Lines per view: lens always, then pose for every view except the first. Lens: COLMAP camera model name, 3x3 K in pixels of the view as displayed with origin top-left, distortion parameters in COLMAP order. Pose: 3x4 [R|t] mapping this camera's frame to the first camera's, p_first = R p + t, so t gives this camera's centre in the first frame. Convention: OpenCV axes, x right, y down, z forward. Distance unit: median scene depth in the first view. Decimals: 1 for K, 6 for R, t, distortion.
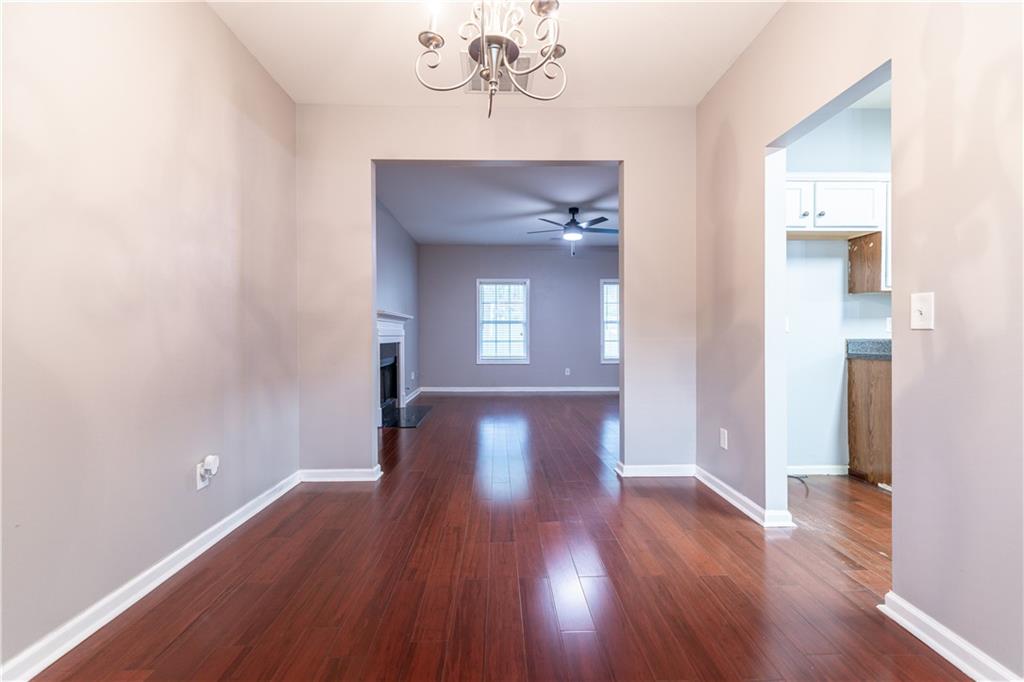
lens RADIAL K [[446.9, 0, 511.3], [0, 446.9, 338.3], [0, 0, 1]] dist [0.000914, 0.000589]
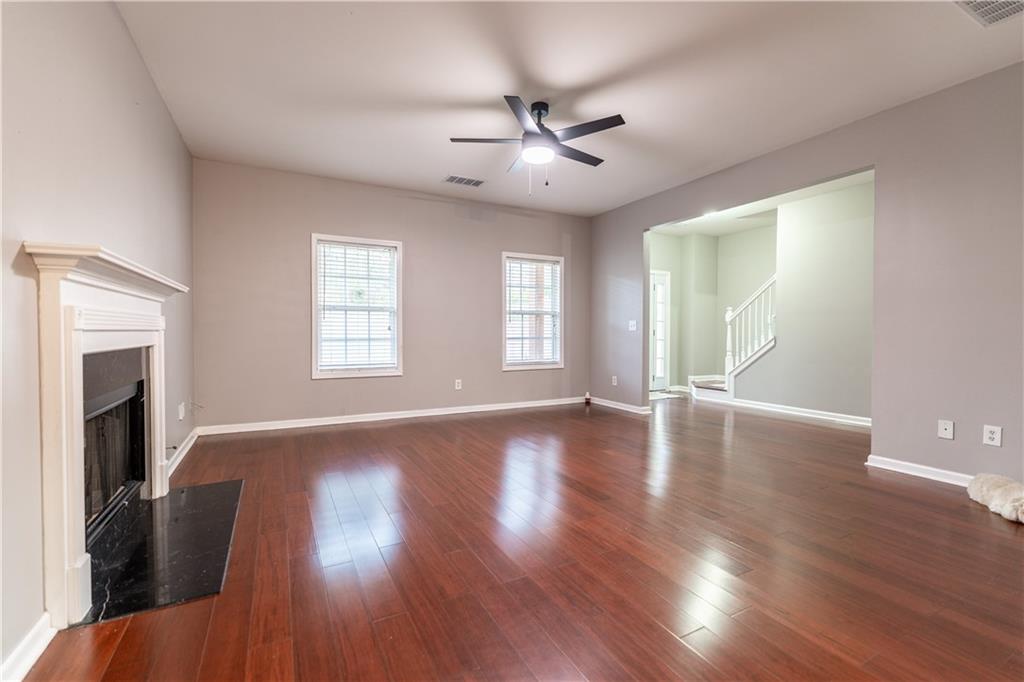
lens RADIAL K [[446.9, 0, 518.1], [0, 446.9, 338.0], [0, 0, 1]] dist [0.000914, 0.000589]
pose [[0.894610, -0.002757, 0.446840, -0.097503], [-0.001669, 0.999953, 0.009512, -0.002191], [-0.446846, -0.009256, 0.894563, 0.354940]]
